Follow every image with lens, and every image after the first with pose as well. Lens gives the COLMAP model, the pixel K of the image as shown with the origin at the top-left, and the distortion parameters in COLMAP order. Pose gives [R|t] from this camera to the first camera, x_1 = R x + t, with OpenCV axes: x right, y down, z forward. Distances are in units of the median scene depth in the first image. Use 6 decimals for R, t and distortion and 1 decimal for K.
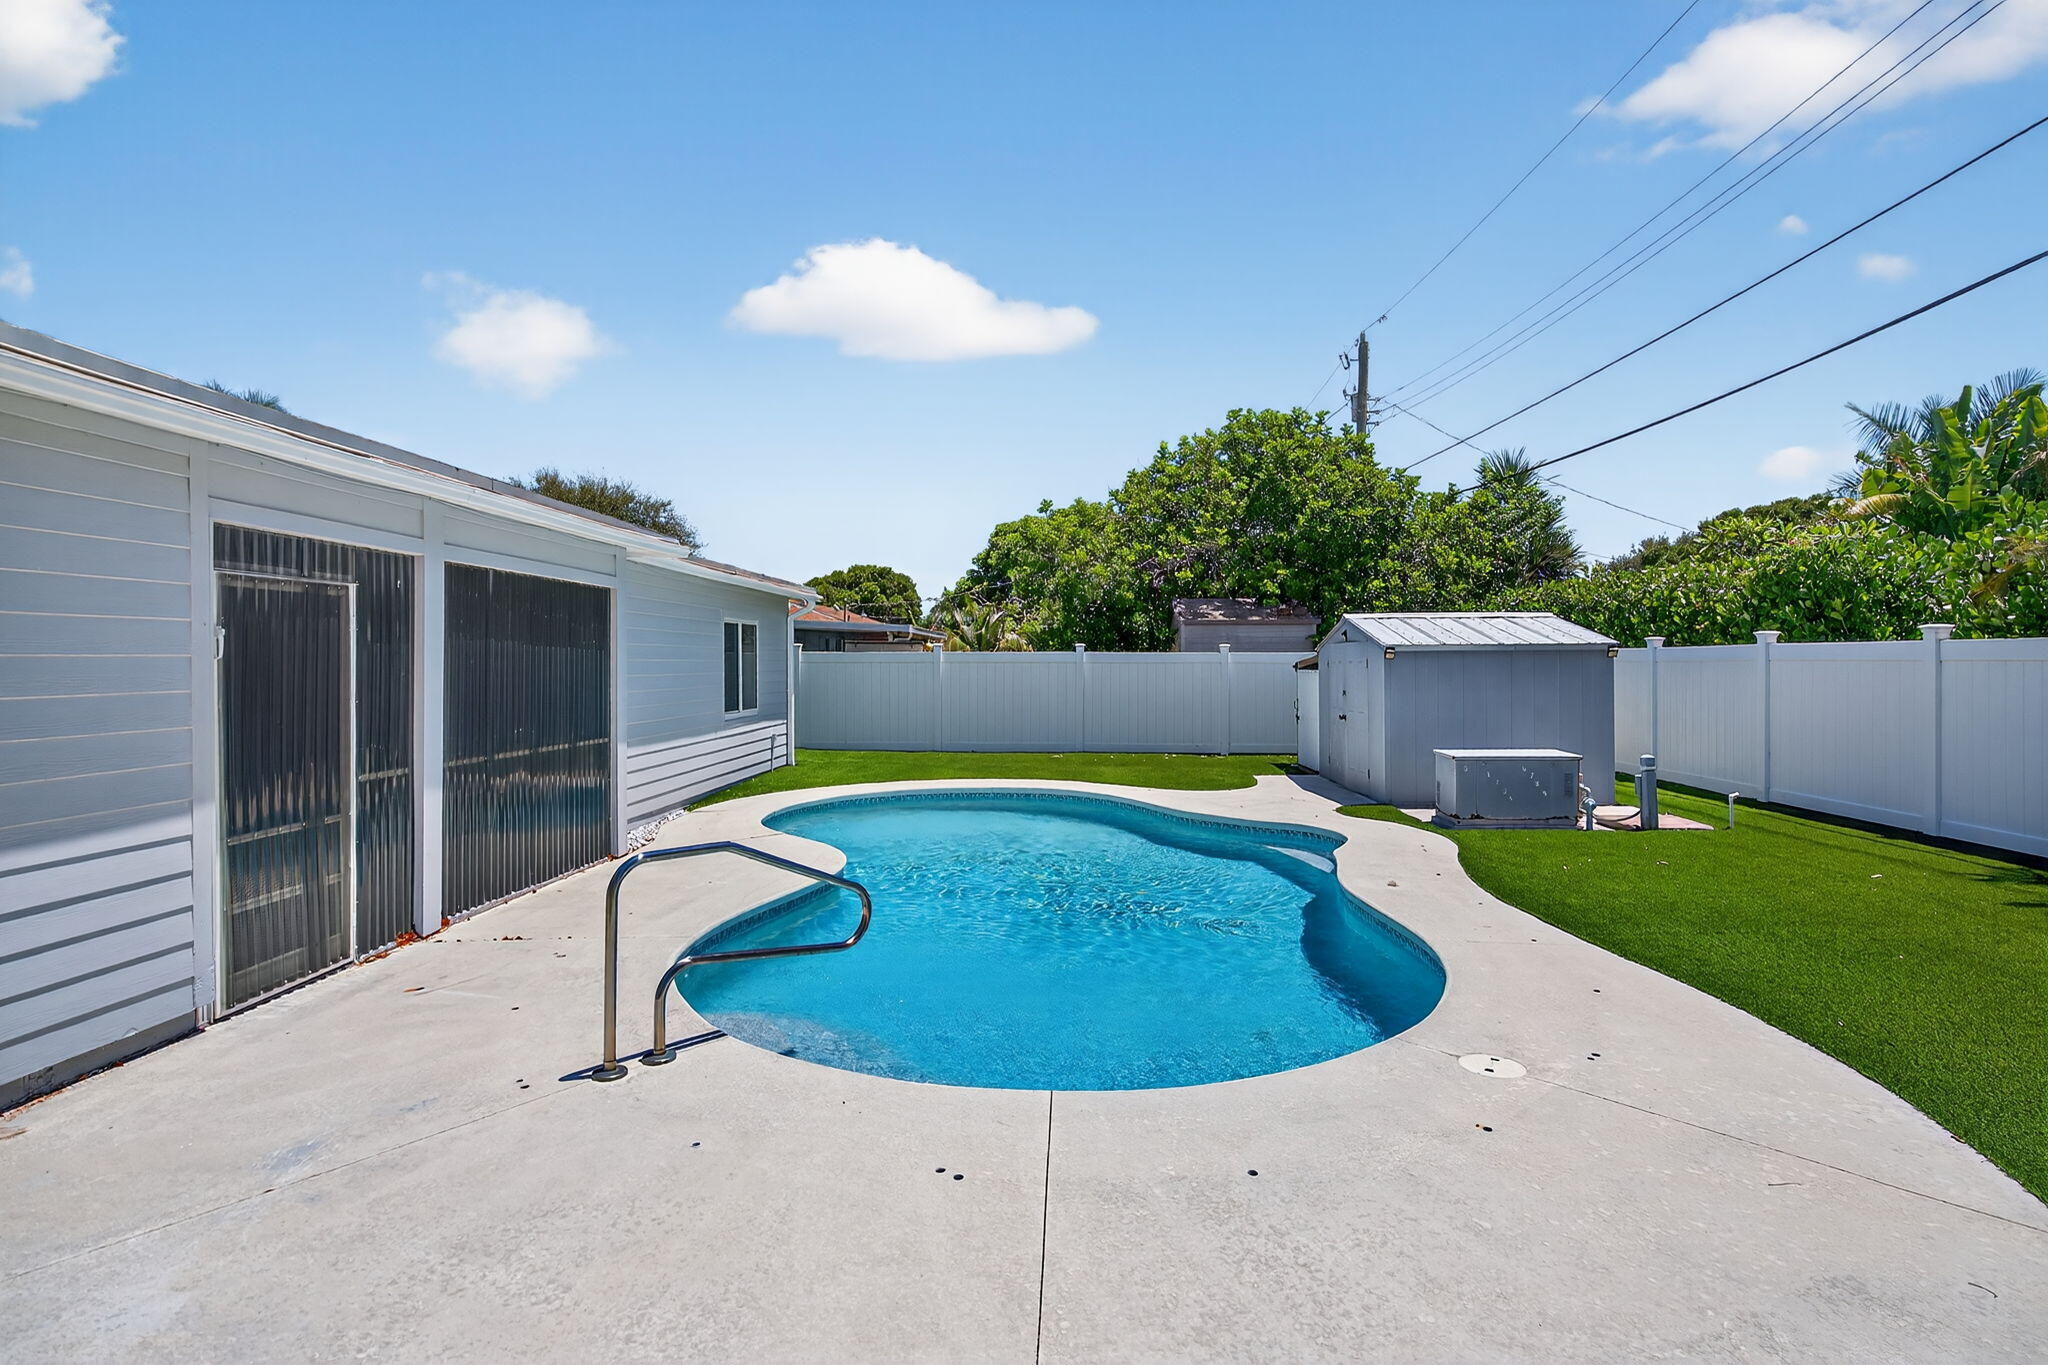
lens RADIAL K [[1014.8, 0, 1026.6], [0, 1014.8, 648.9], [0, 0, 1]] dist [-0.001942, -0.000417]
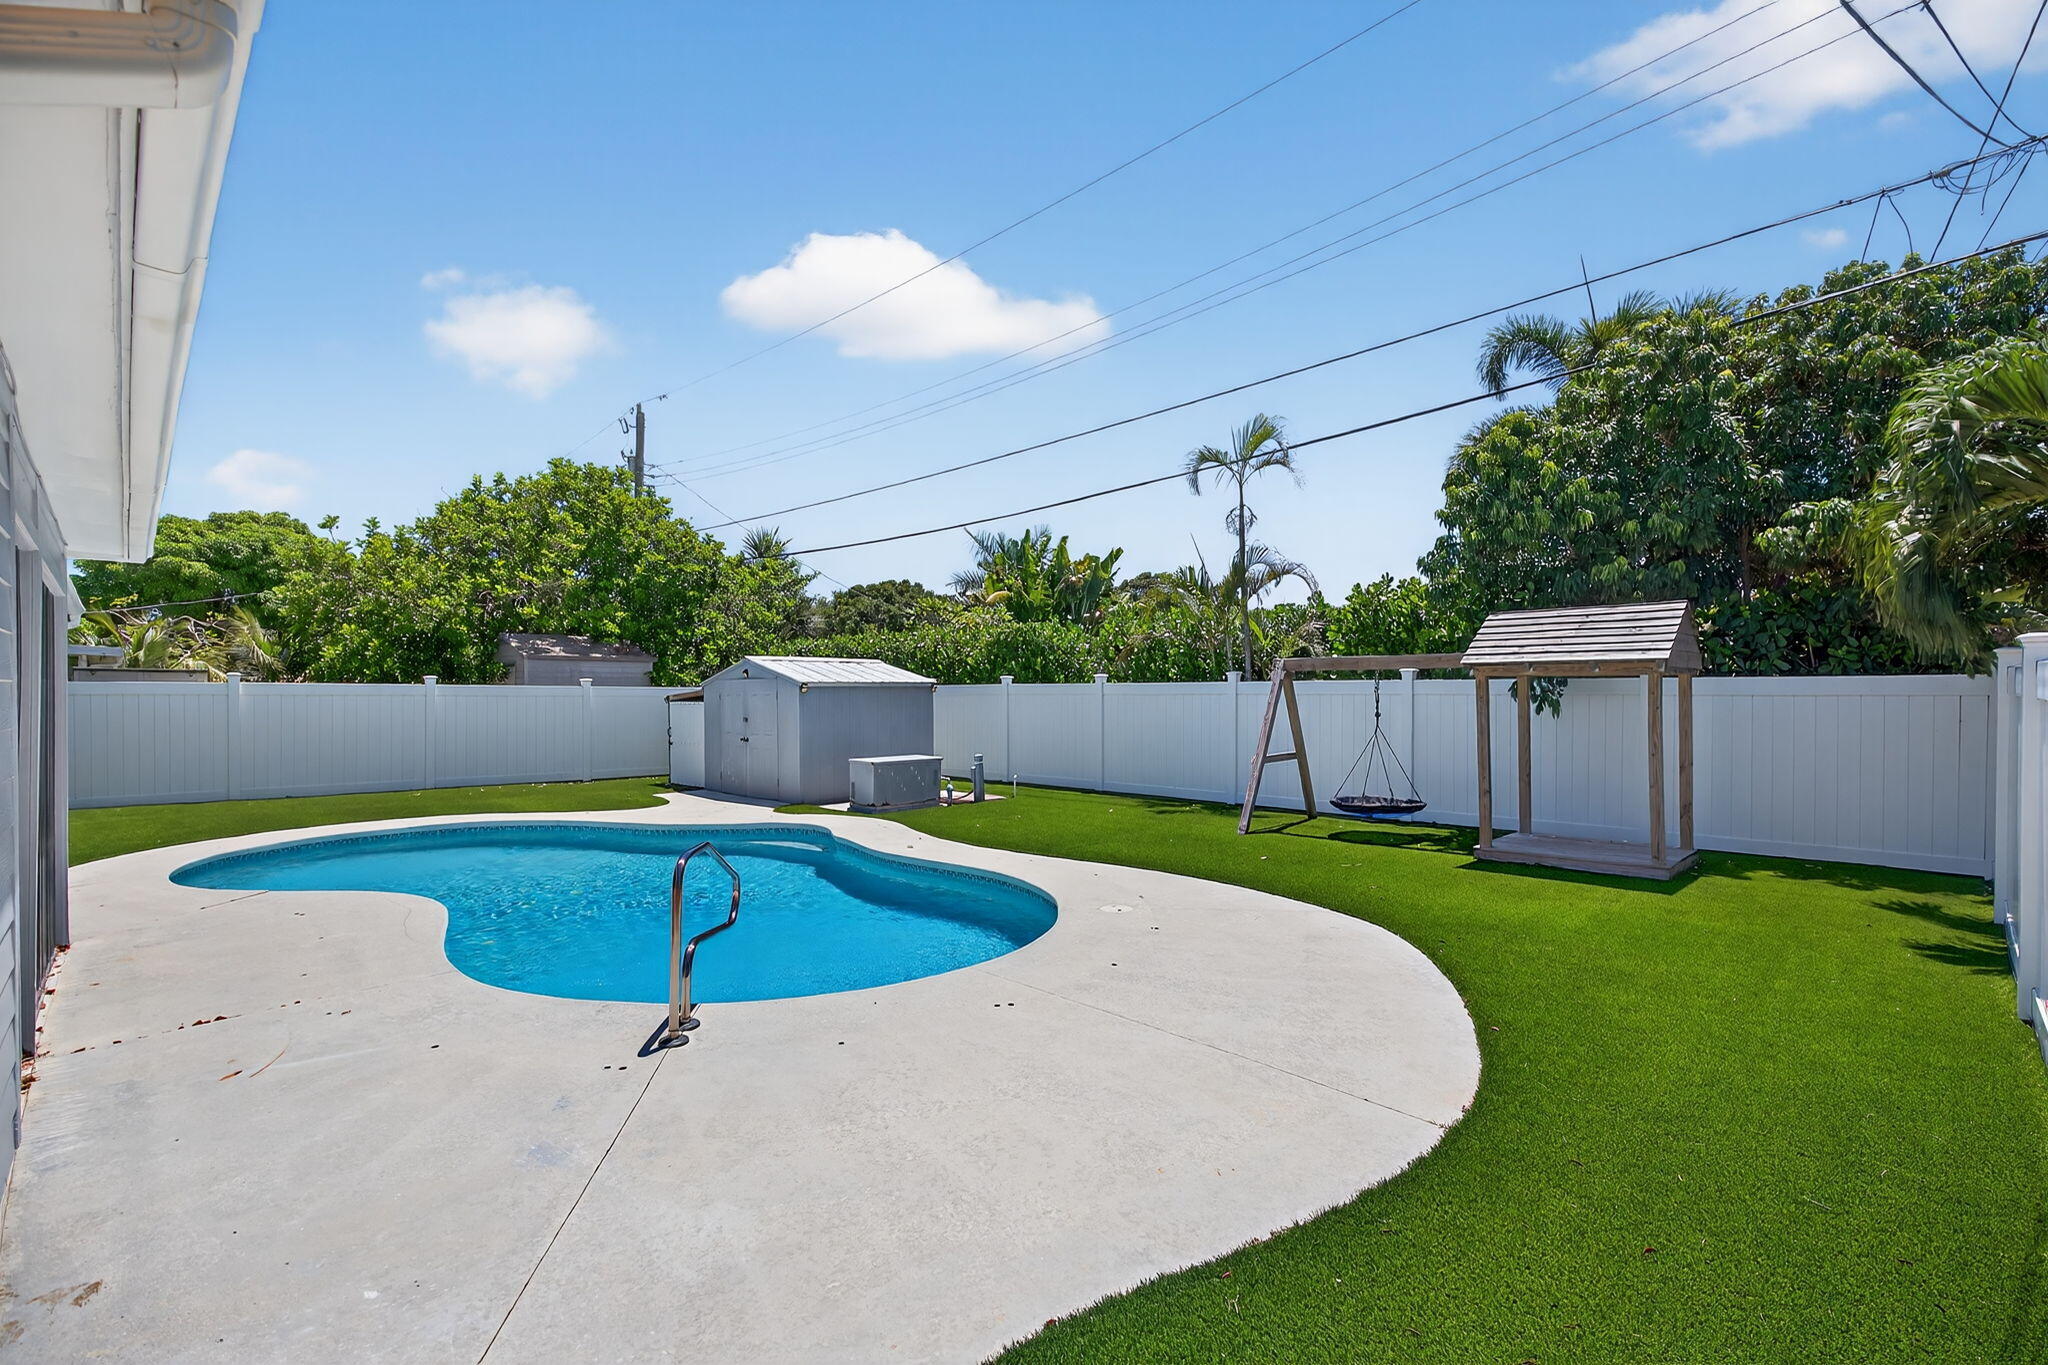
lens RADIAL K [[908.0, 0, 1028.3], [0, 908.0, 676.6], [0, 0, 1]] dist [0.000358, 0.000559]
pose [[0.673884, 0.016388, 0.738655, -0.190748], [-0.010512, 0.999865, -0.012593, 0.000593], [-0.738762, 0.000721, 0.673966, -0.003770]]
